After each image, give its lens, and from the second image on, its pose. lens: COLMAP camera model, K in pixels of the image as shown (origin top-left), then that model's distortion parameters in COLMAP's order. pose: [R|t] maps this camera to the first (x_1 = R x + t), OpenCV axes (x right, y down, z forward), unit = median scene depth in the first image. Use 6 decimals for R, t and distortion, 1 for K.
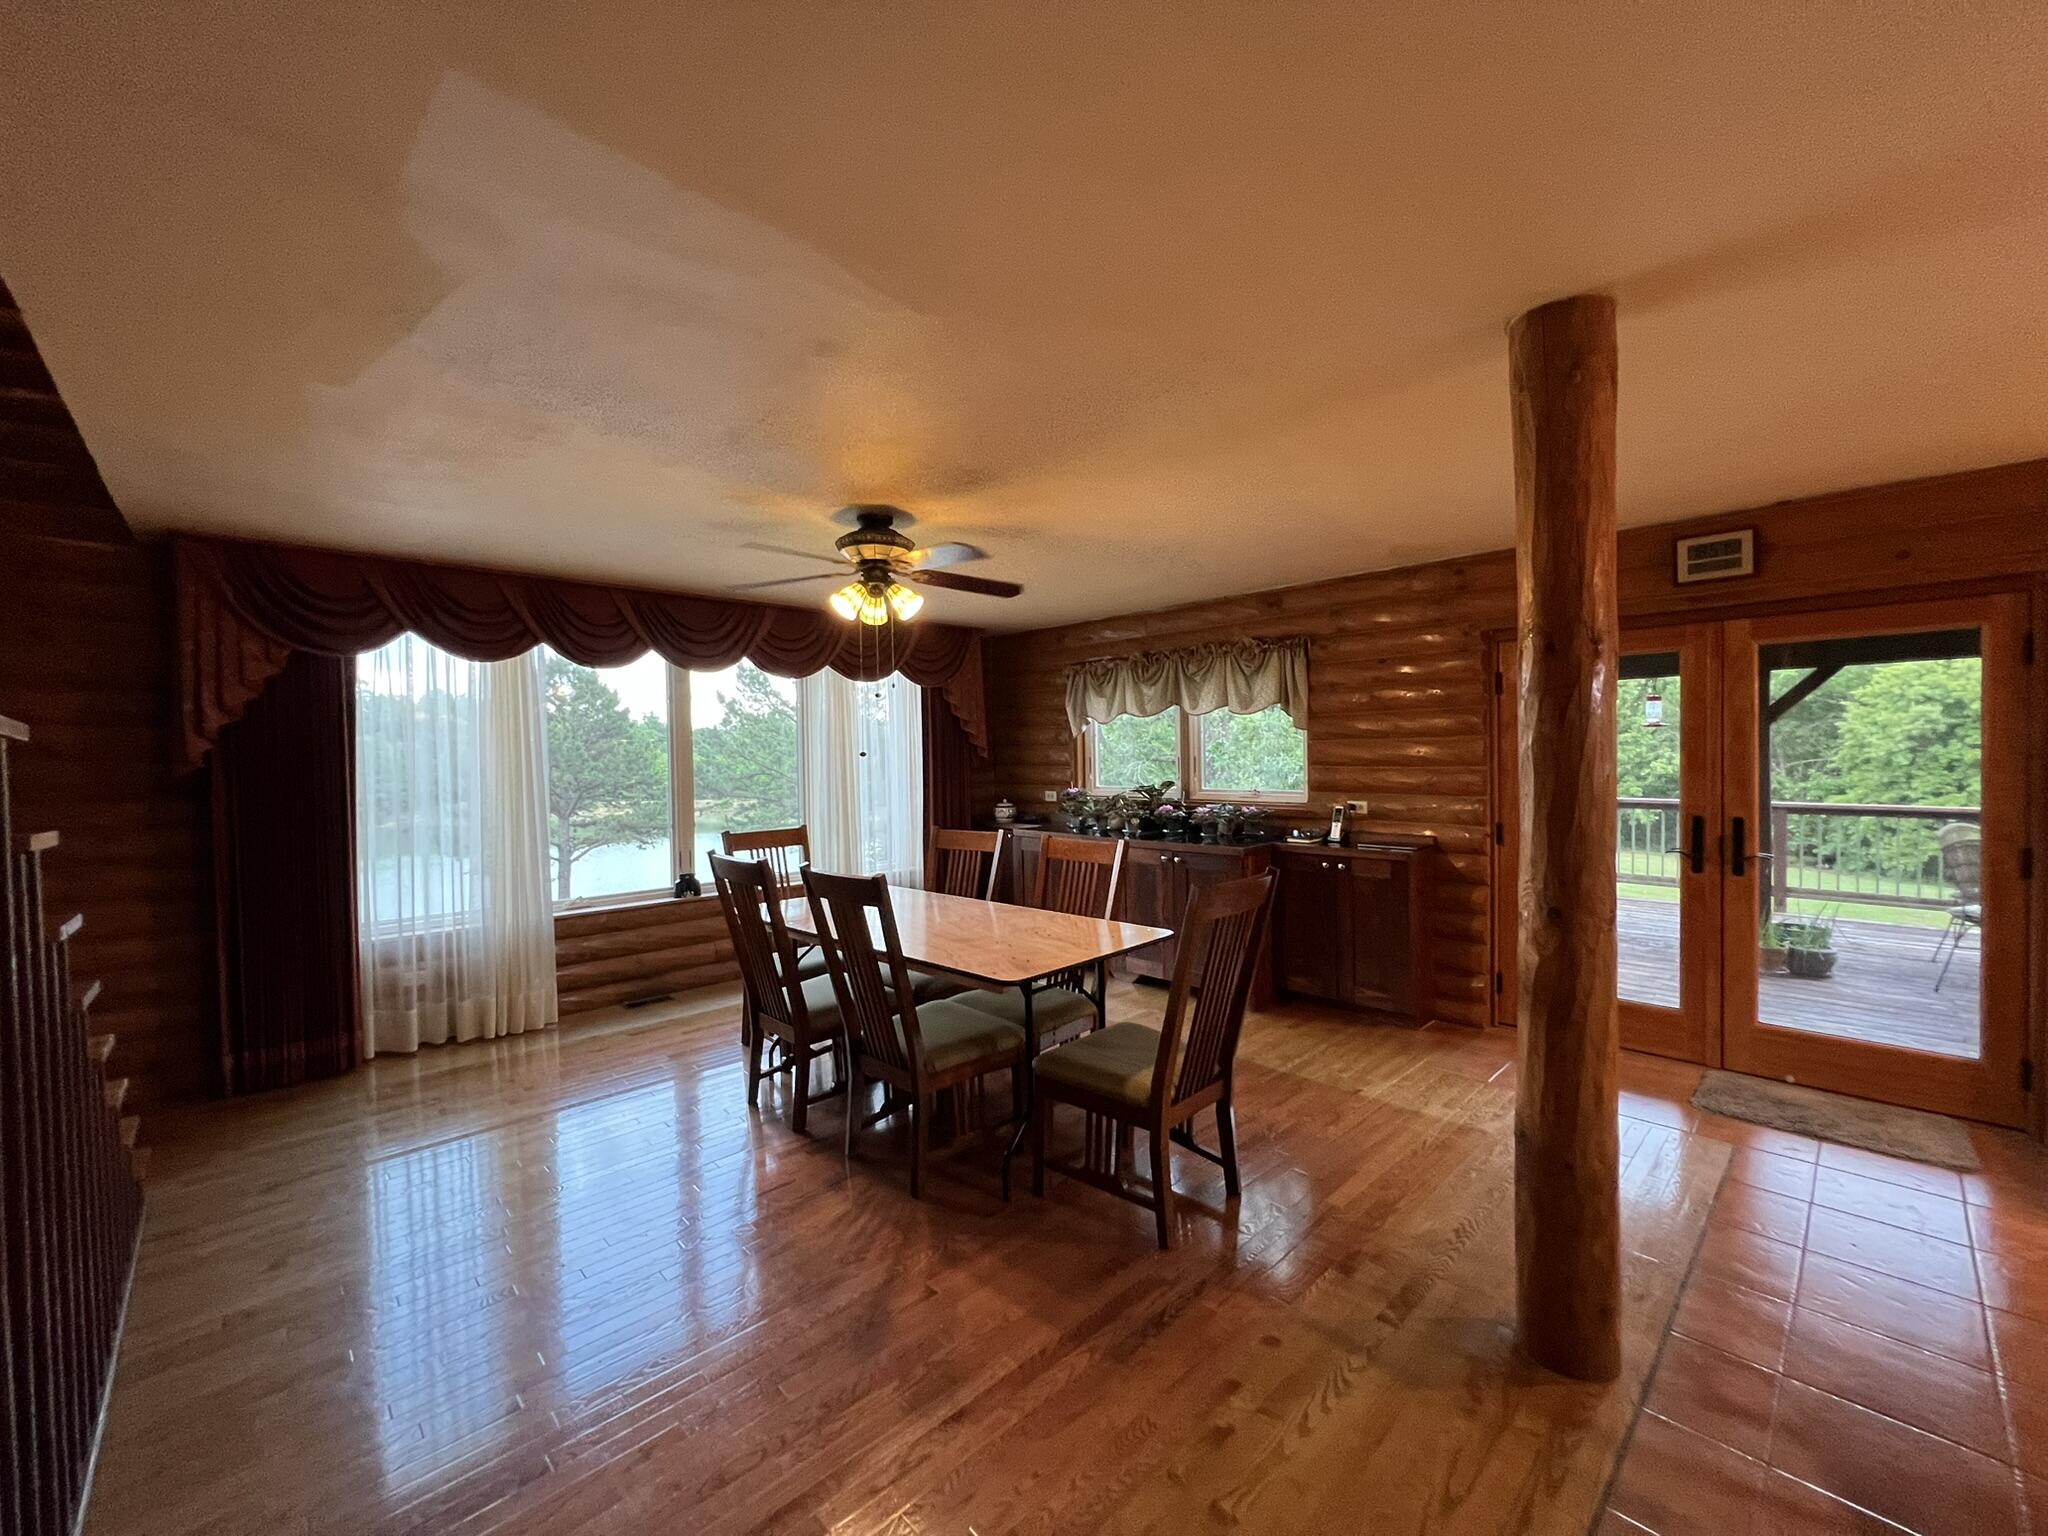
lens RADIAL K [[818.8, 0, 1030.3], [0, 818.8, 766.7], [0, 0, 1]] dist [0.001892, -0.000015]
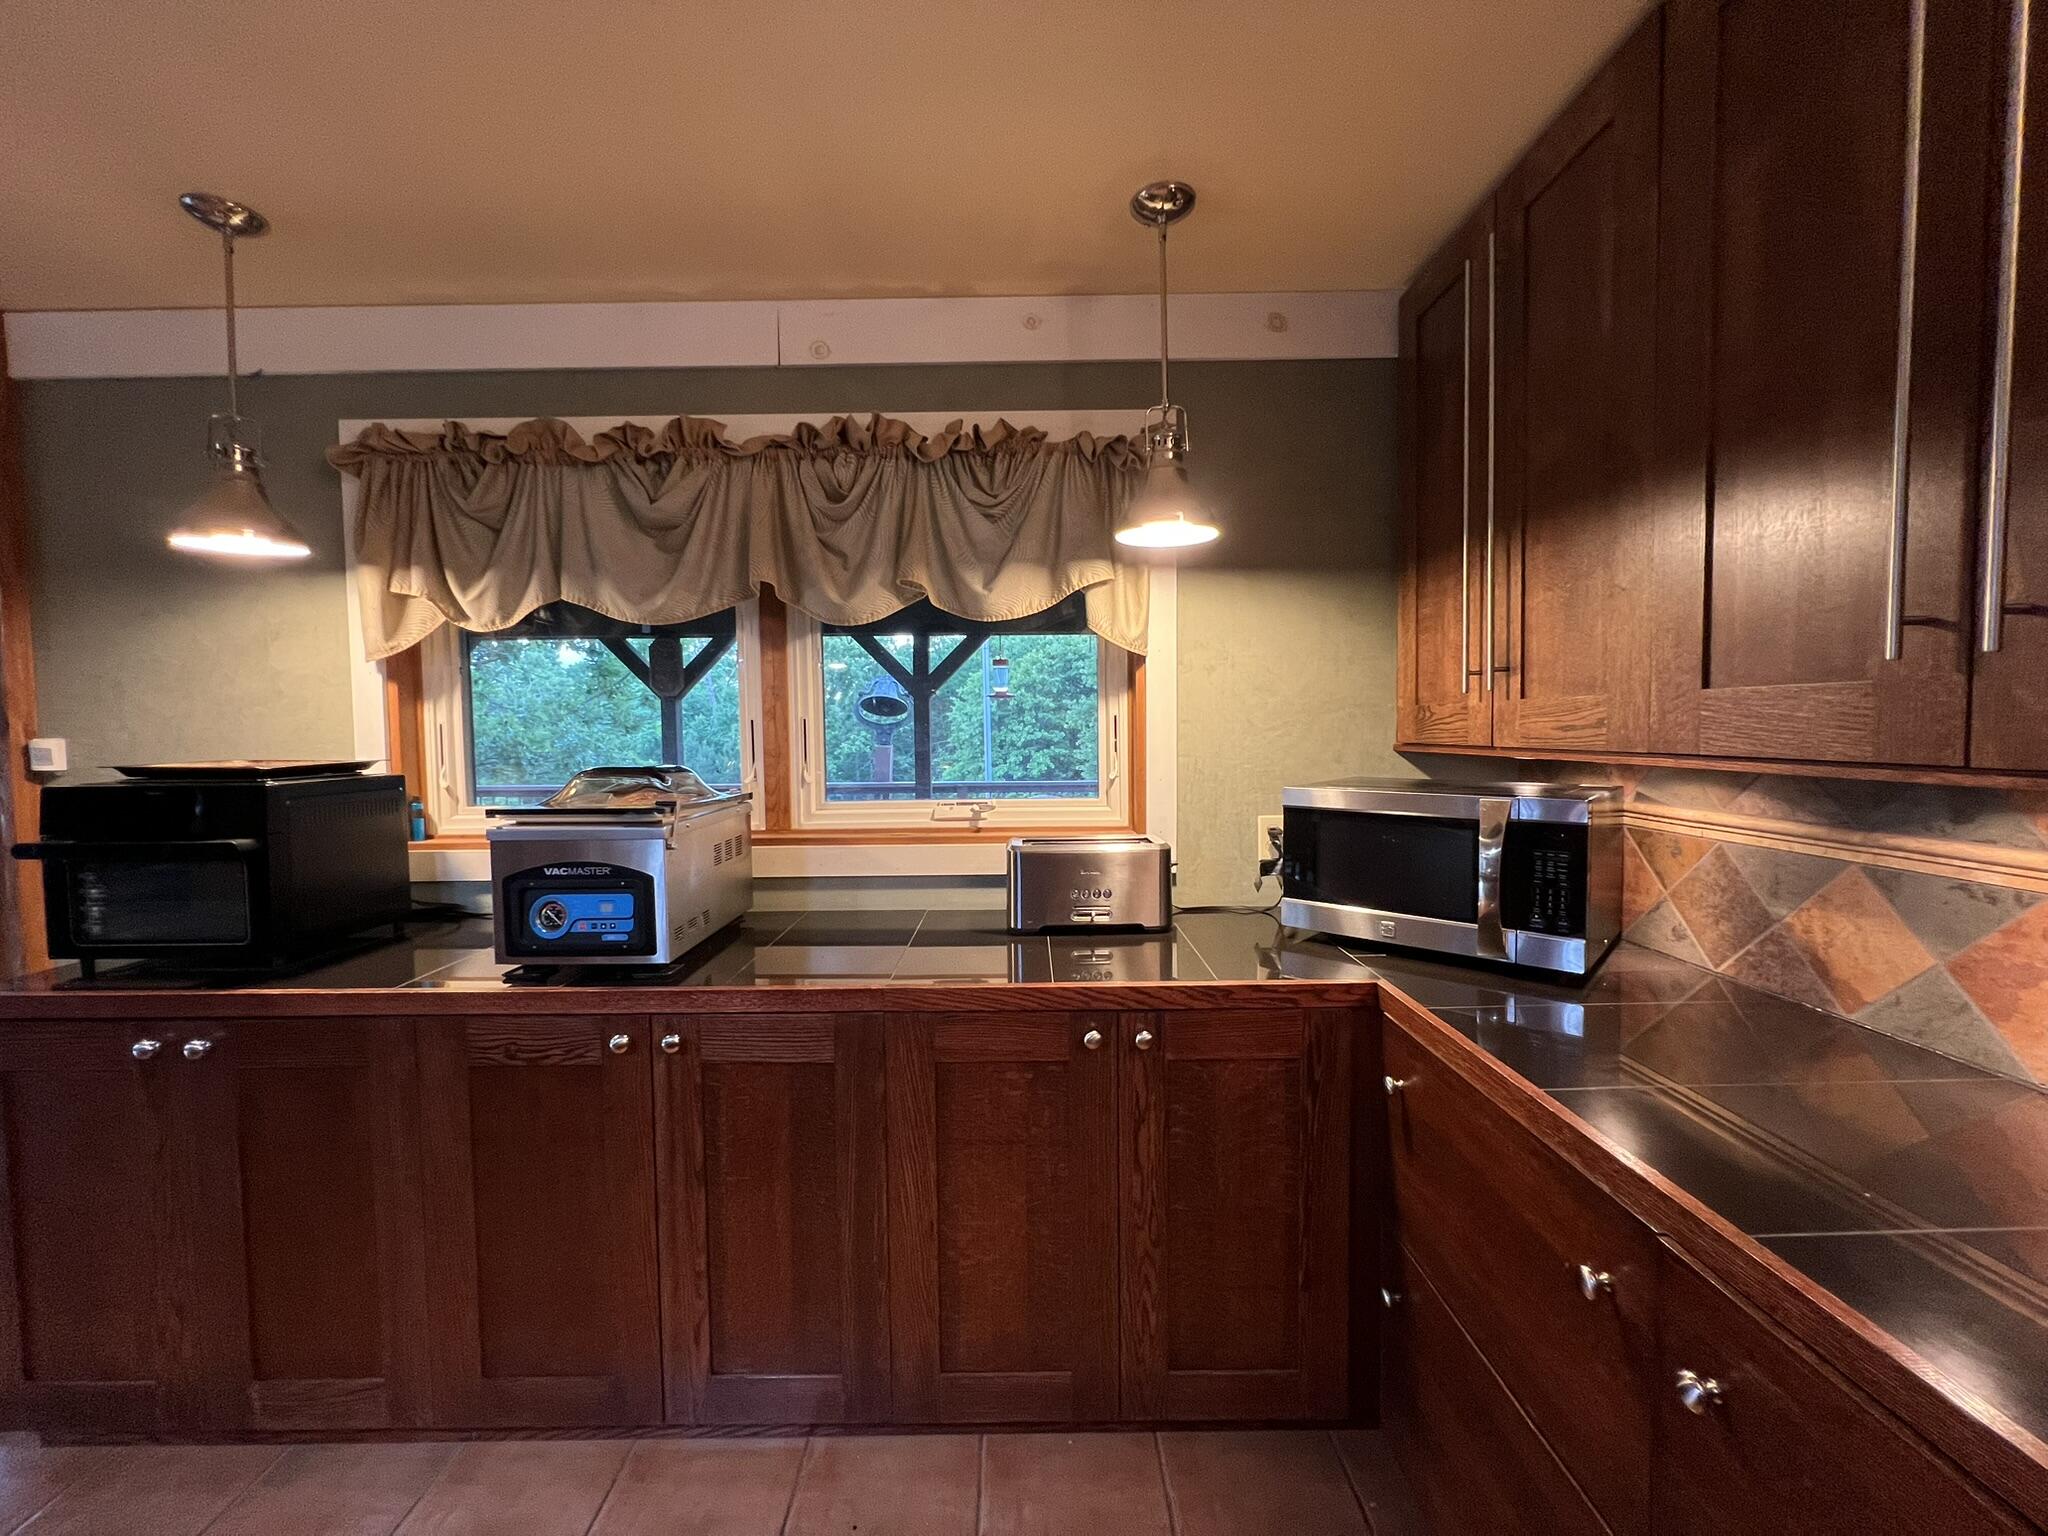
lens RADIAL K [[818.8, 0, 1032.2], [0, 818.8, 769.7], [0, 0, 1]] dist [0.001892, -0.000015]
pose [[0.689838, -0.032885, 0.723217, 0.507432], [0.015254, 0.999406, 0.030894, -0.004442], [-0.723803, -0.010280, 0.689930, -0.029475]]
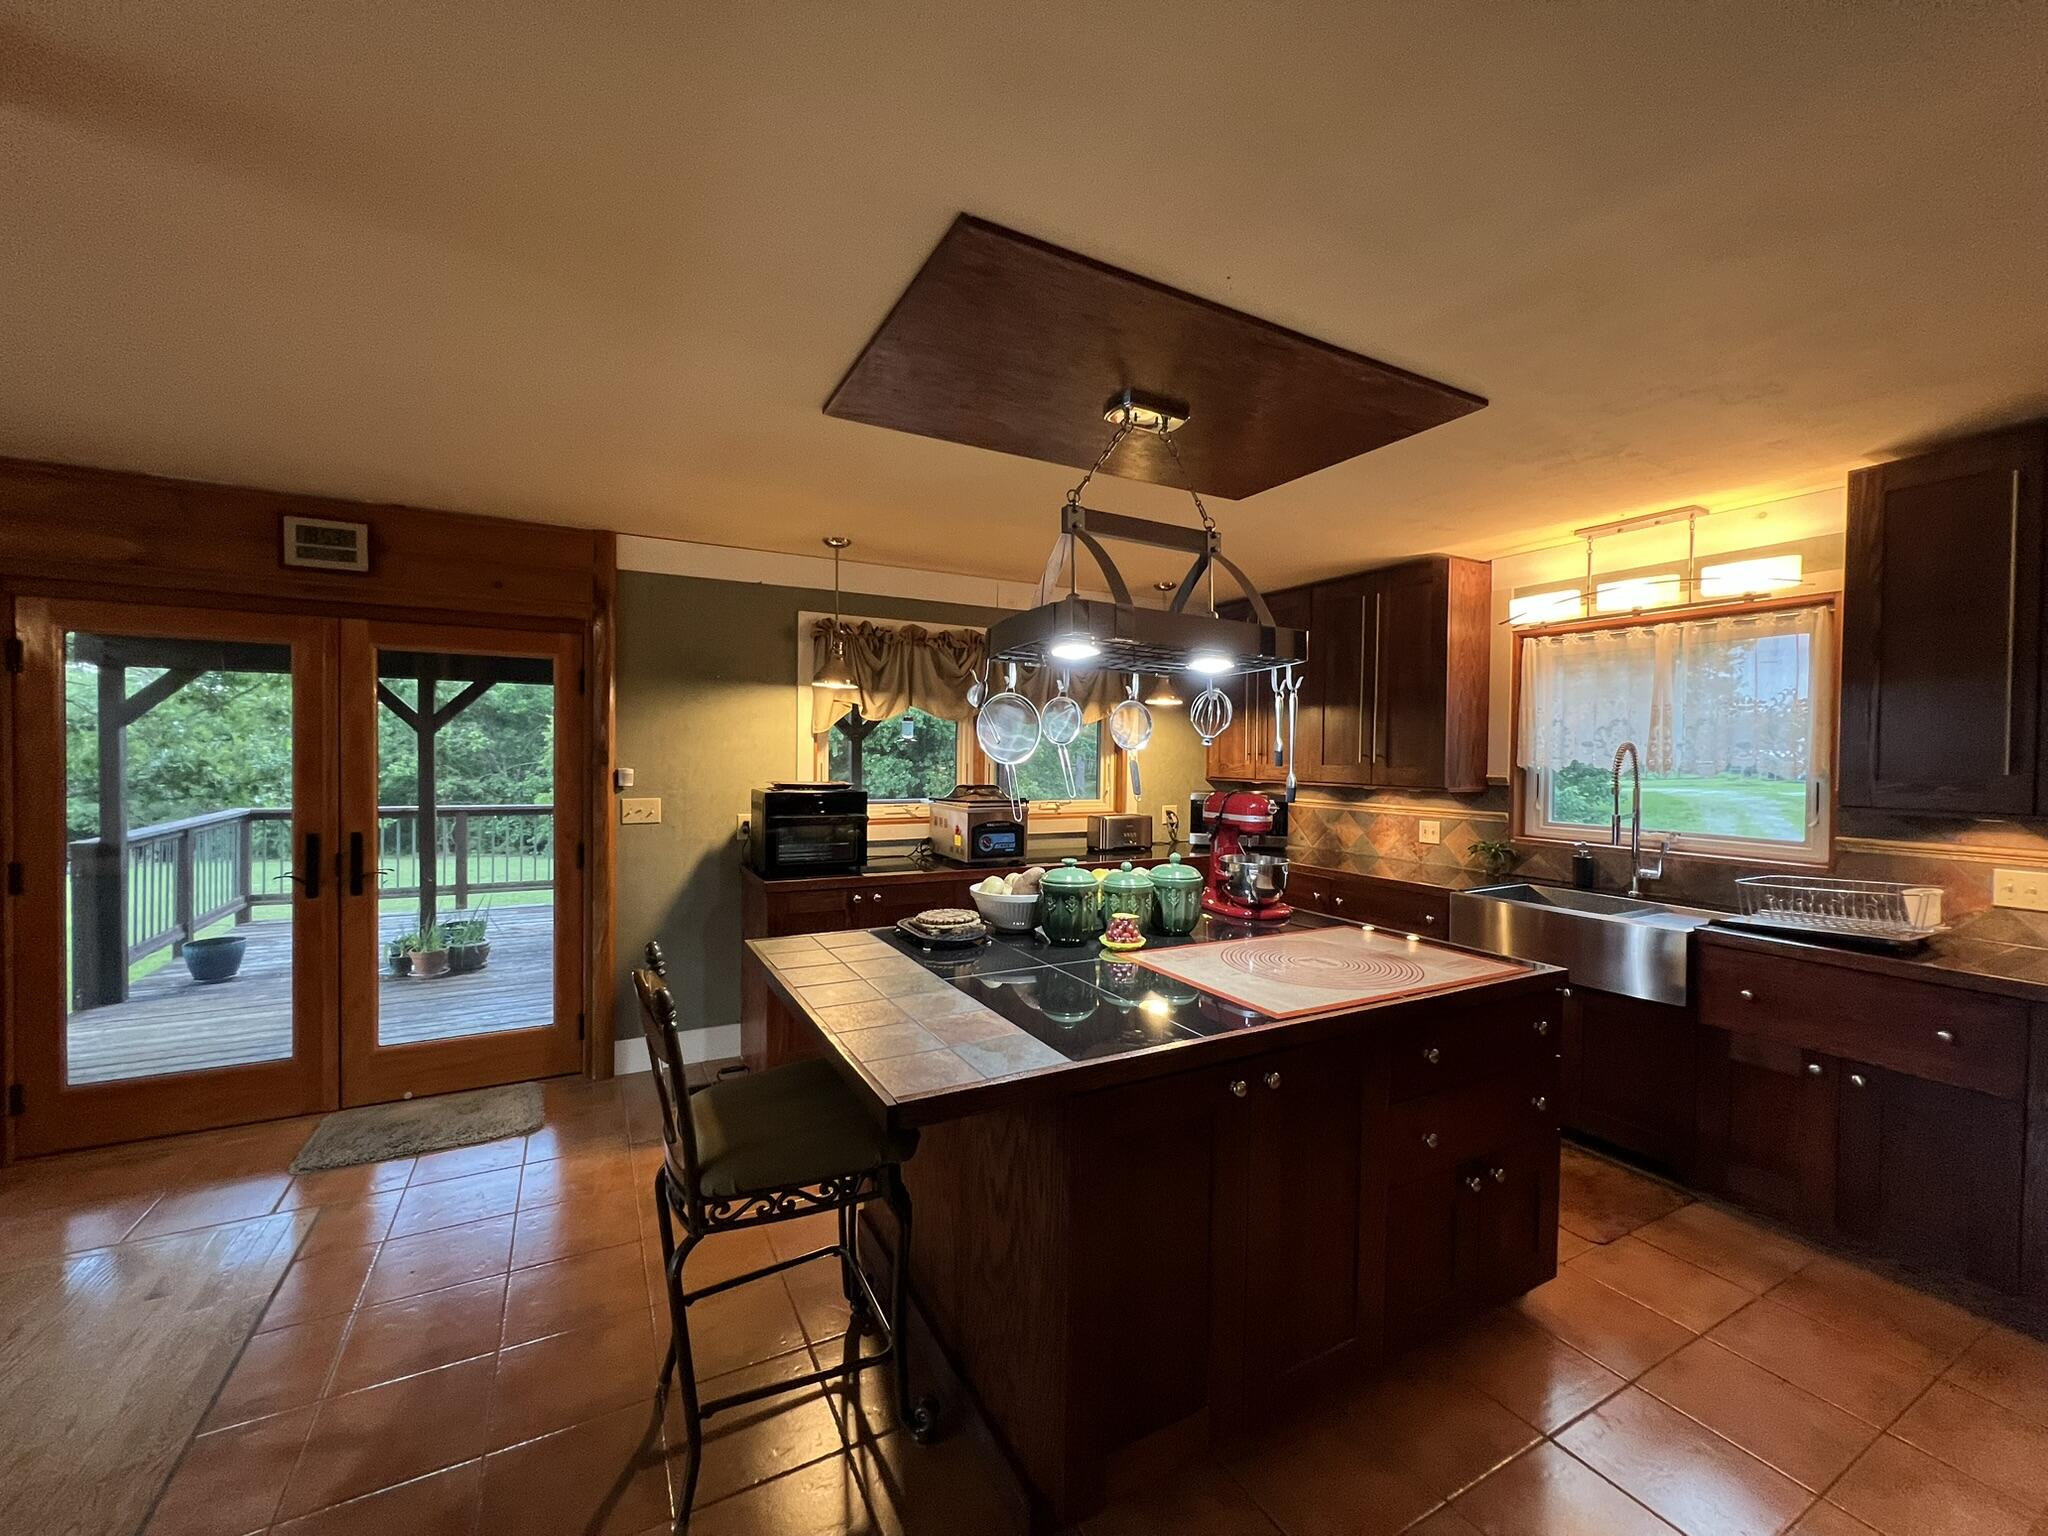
lens RADIAL K [[818.8, 0, 1036.4], [0, 818.8, 766.1], [0, 0, 1]] dist [0.001892, -0.000015]
pose [[0.252680, 0.001481, 0.967549, 0.160075], [0.001556, 0.999997, -0.001937, -0.009855], [-0.967549, 0.001995, 0.252677, 0.022525]]
